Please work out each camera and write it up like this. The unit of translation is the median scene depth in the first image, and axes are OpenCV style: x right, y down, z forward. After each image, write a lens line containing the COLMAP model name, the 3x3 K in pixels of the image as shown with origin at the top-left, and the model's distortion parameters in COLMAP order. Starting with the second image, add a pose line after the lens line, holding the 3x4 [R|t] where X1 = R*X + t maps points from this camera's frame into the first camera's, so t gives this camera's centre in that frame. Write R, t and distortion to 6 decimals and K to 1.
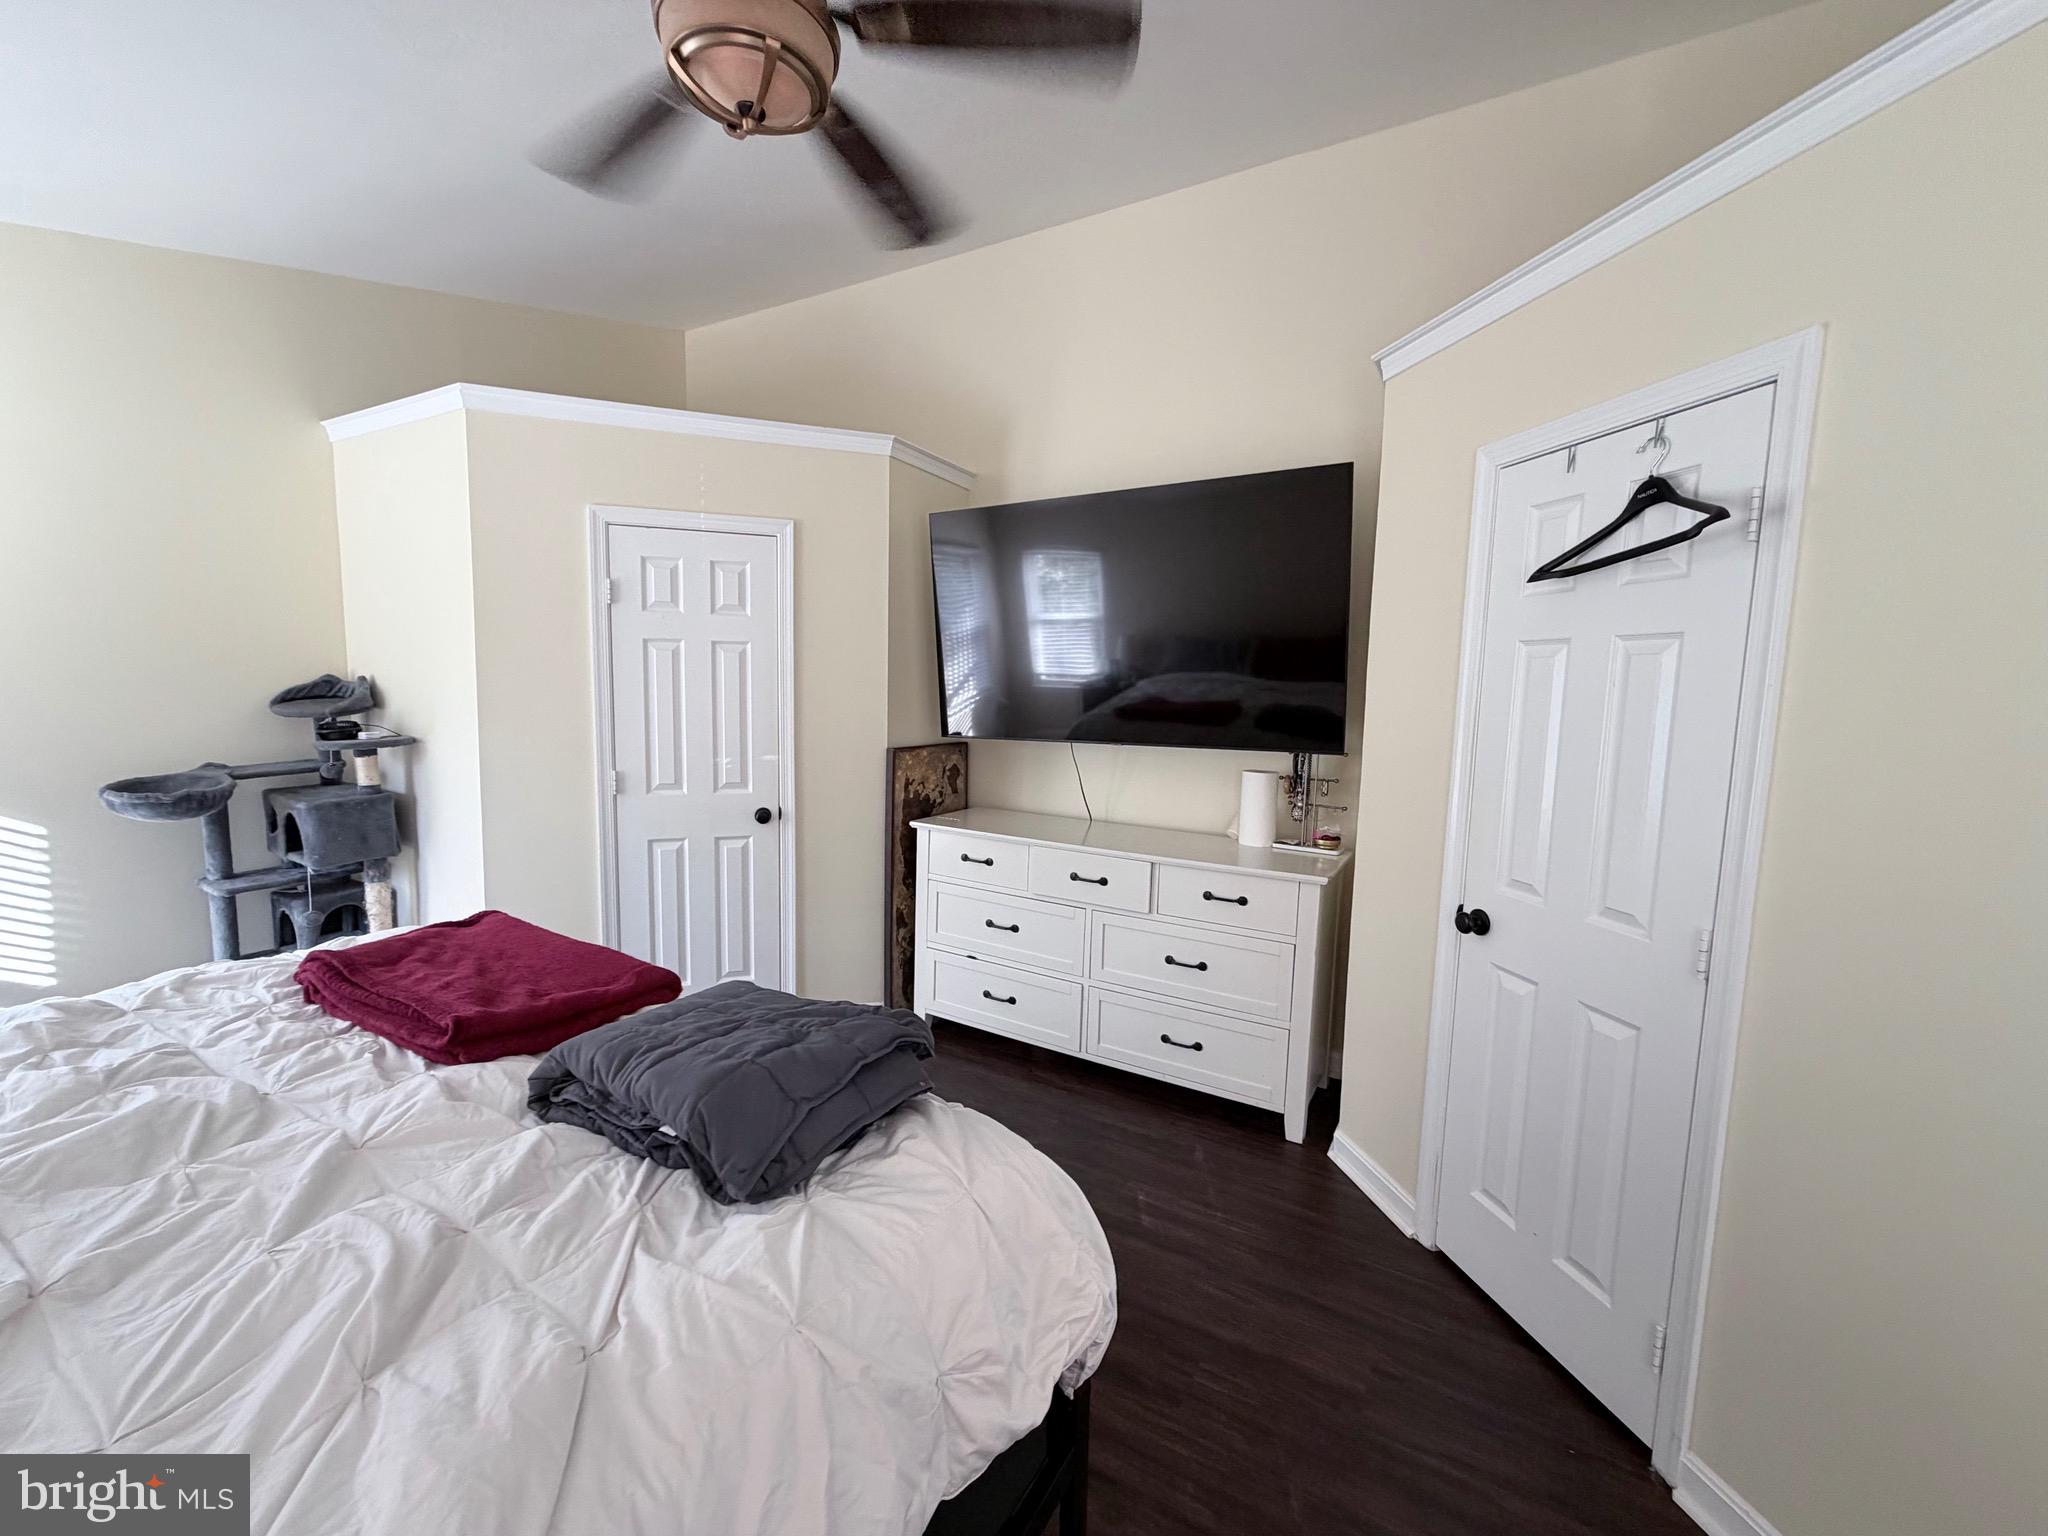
lens RADIAL K [[819.1, 0, 1025.2], [0, 819.1, 766.0], [0, 0, 1]] dist [0.002069, -0.000119]
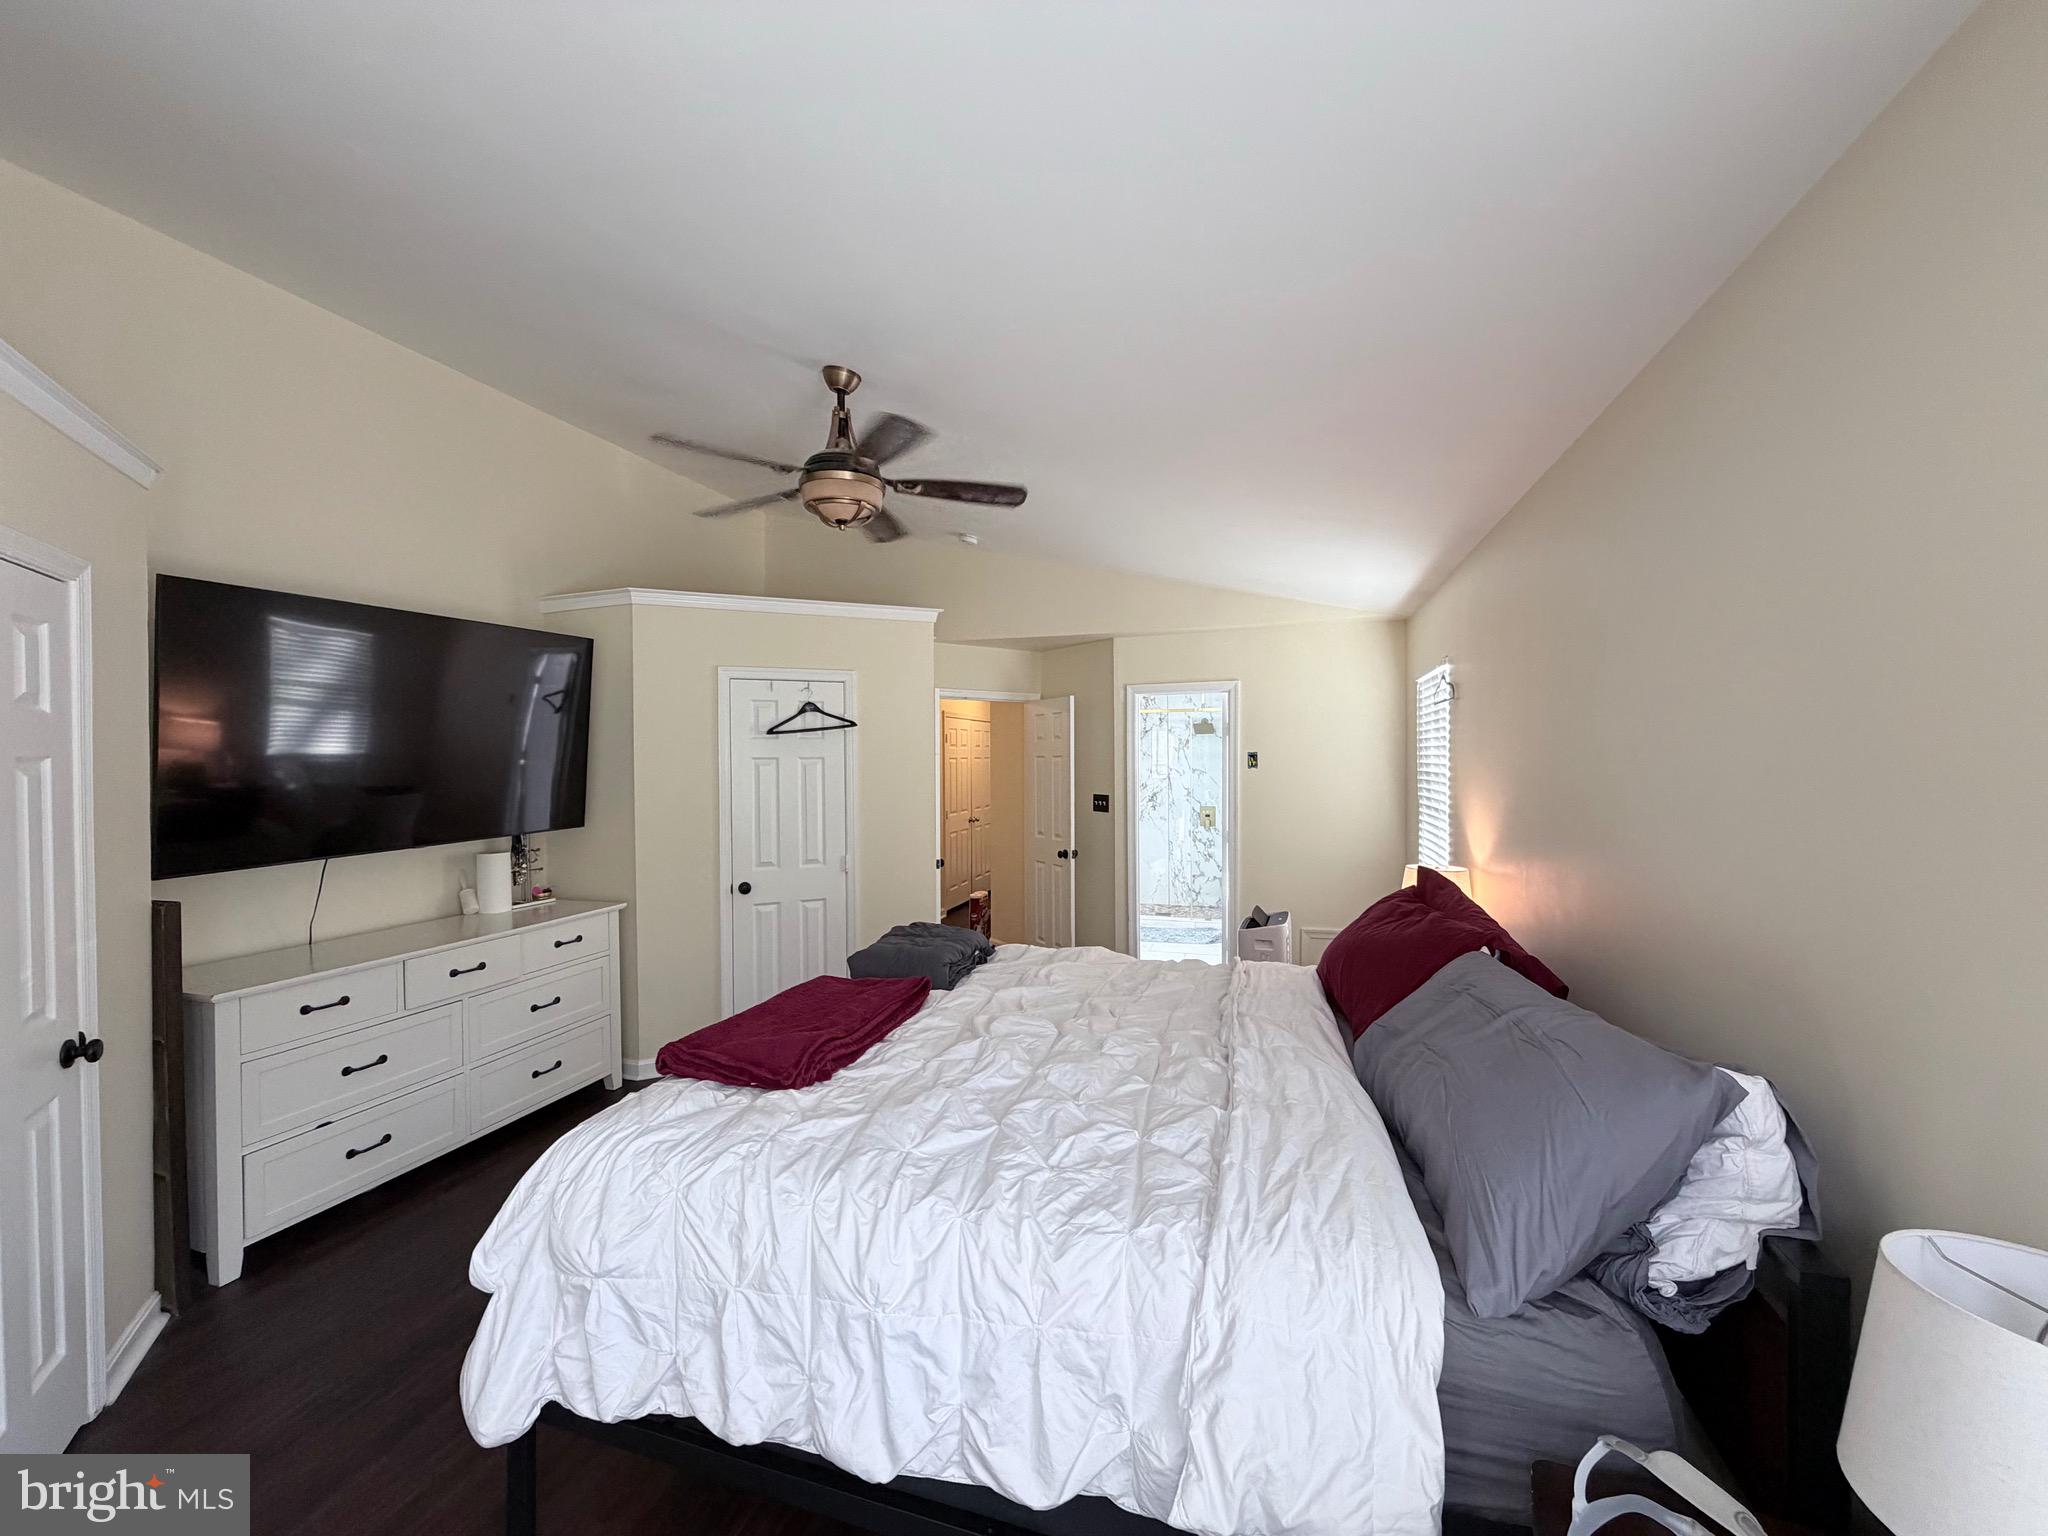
lens RADIAL K [[819.1, 0, 1024.3], [0, 819.1, 767.7], [0, 0, 1]] dist [0.002069, -0.000119]
pose [[-0.229315, -0.033788, 0.972766, -1.111652], [0.099919, 0.993300, 0.058056, -0.114089], [-0.968210, 0.110510, -0.224403, 0.491853]]
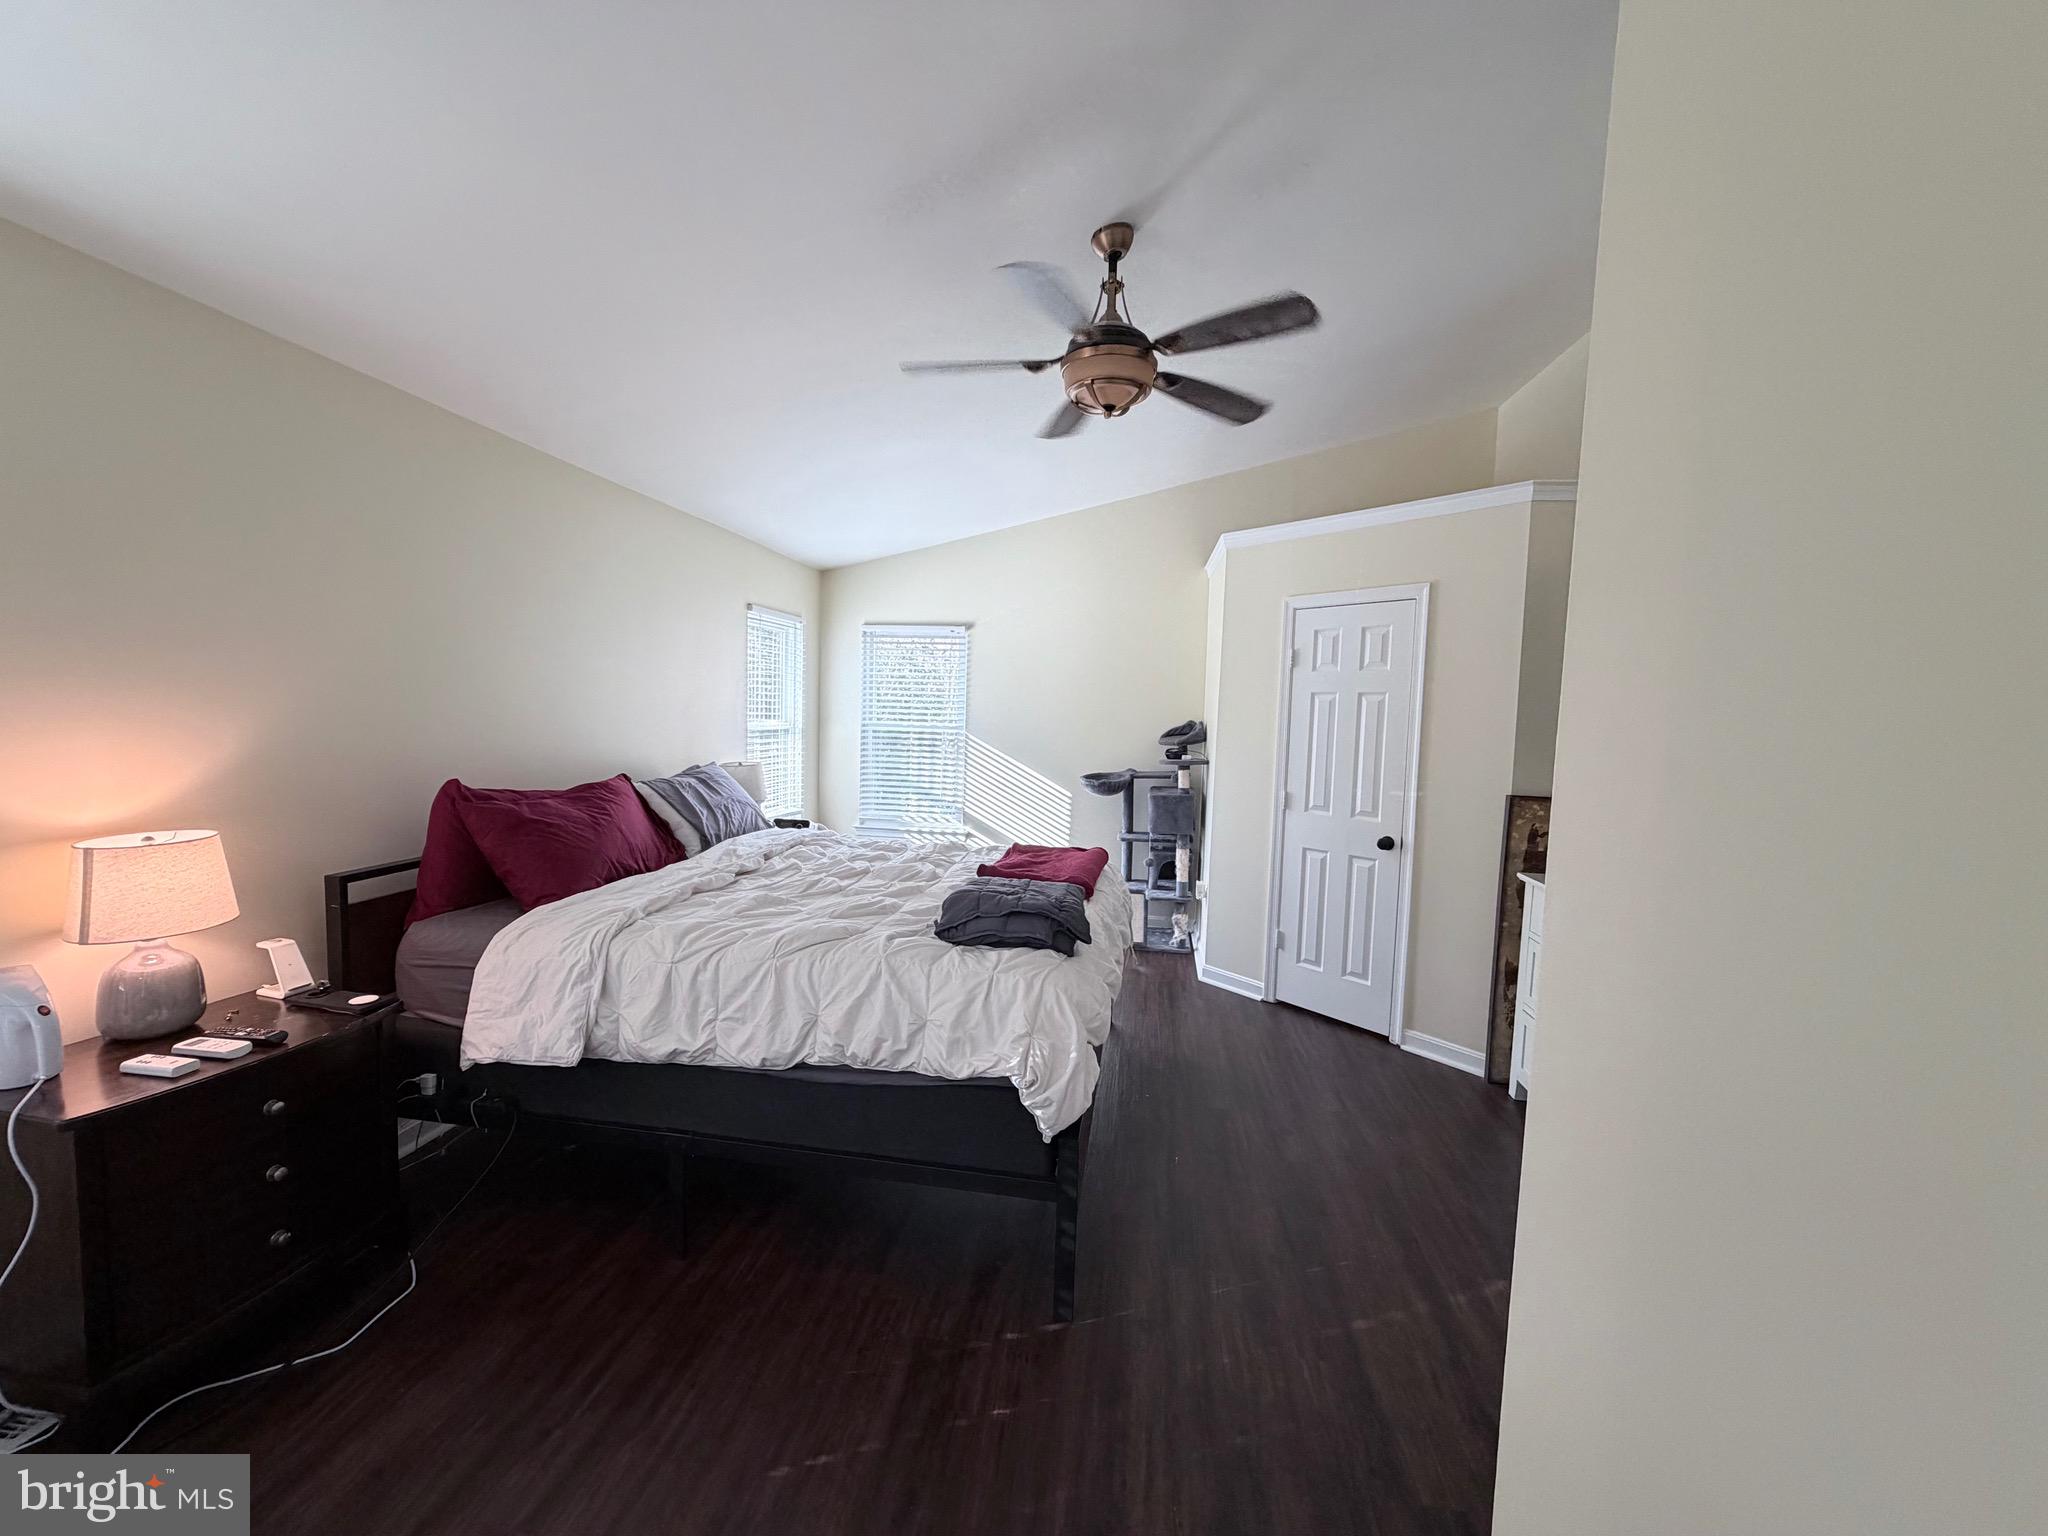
lens RADIAL K [[819.1, 0, 1022.4], [0, 819.1, 770.6], [0, 0, 1]] dist [0.002069, -0.000119]
pose [[0.358813, 0.056081, -0.931723, 0.594428], [-0.117588, 0.992957, 0.014483, 0.003687], [0.925973, 0.104362, 0.362880, 0.113410]]
